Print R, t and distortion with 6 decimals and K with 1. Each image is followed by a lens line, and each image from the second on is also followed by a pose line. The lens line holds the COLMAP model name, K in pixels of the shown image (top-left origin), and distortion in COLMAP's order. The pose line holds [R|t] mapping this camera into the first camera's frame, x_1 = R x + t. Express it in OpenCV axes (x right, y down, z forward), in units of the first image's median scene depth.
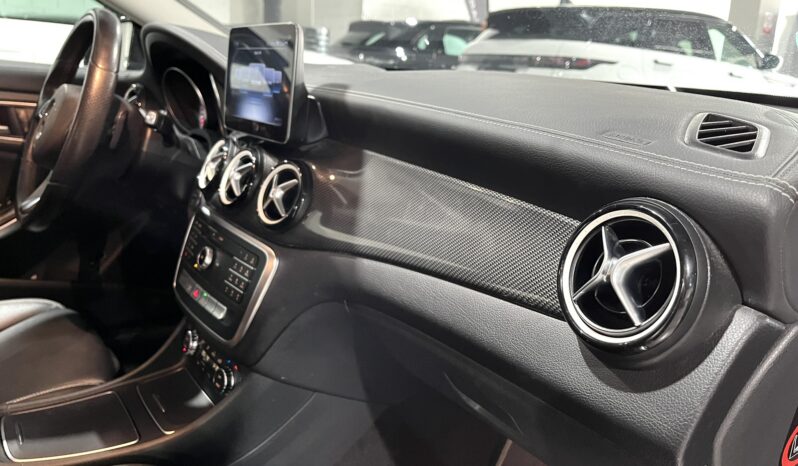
lens RADIAL K [[587.2, 0, 397.9], [0, 587.2, 229.7], [0, 0, 1]] dist [0.027292, -0.069186]
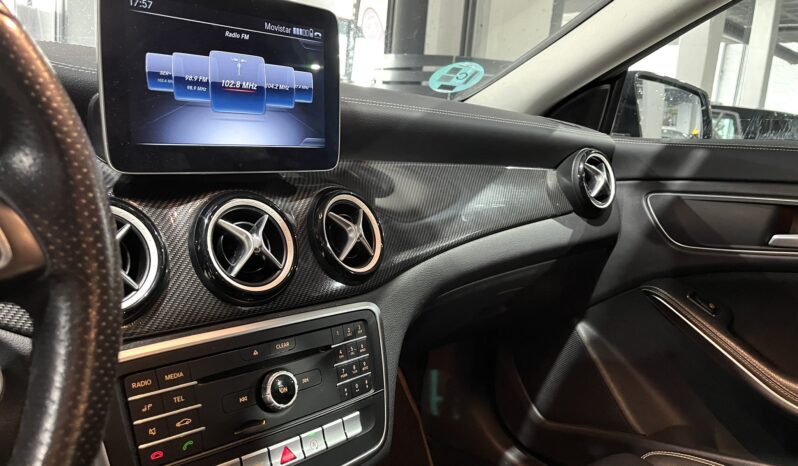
lens RADIAL K [[587.2, 0, 397.9], [0, 587.2, 229.7], [0, 0, 1]] dist [0.027292, -0.069186]
pose [[-0.111891, -0.238723, 0.964620, -0.747980], [0.186588, 0.948403, 0.256353, -0.198139], [-0.976046, 0.208670, -0.061575, 0.772621]]
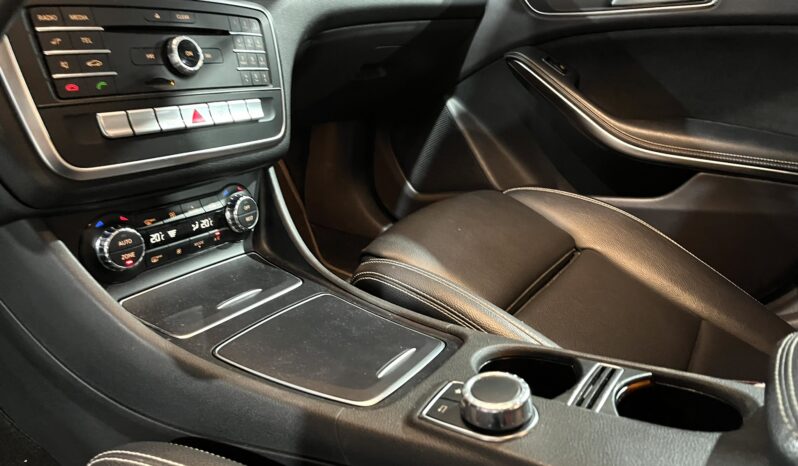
lens RADIAL K [[587.2, 0, 397.9], [0, 587.2, 229.7], [0, 0, 1]] dist [0.027292, -0.069186]
pose [[-0.325068, -0.428840, 0.842868, -0.858231], [0.129384, 0.862724, 0.488842, -0.055433], [-0.936798, 0.267961, -0.224959, 0.850812]]
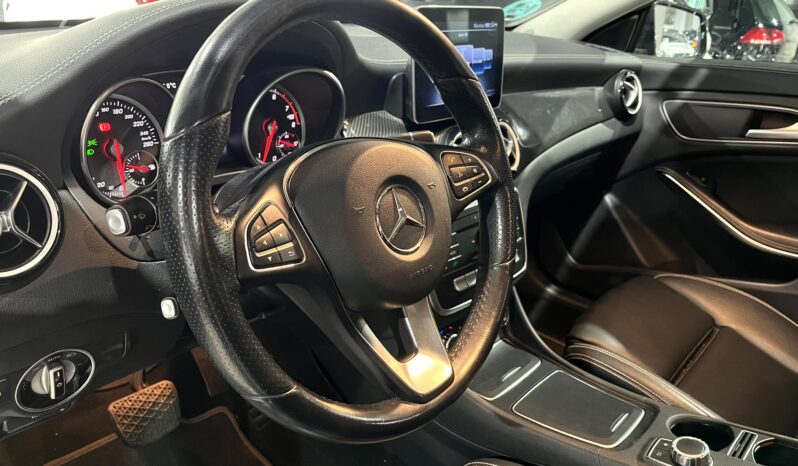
lens RADIAL K [[587.2, 0, 397.9], [0, 587.2, 229.7], [0, 0, 1]] dist [0.027292, -0.069186]
pose [[-0.176400, -0.425179, 0.887753, -1.077233], [0.198965, 0.867877, 0.455195, -0.417936], [-0.964000, 0.256928, -0.068498, 1.068365]]
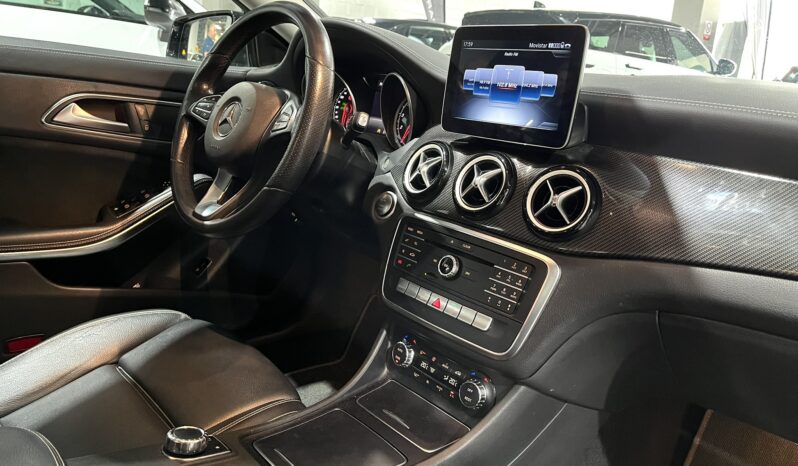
lens RADIAL K [[587.2, 0, 397.9], [0, 587.2, 229.7], [0, 0, 1]] dist [0.027292, -0.069186]
pose [[0.995518, -0.003972, 0.094489, -0.434616], [0.003716, 0.999989, 0.002887, -0.013233], [-0.094500, -0.002523, 0.995522, 0.045603]]
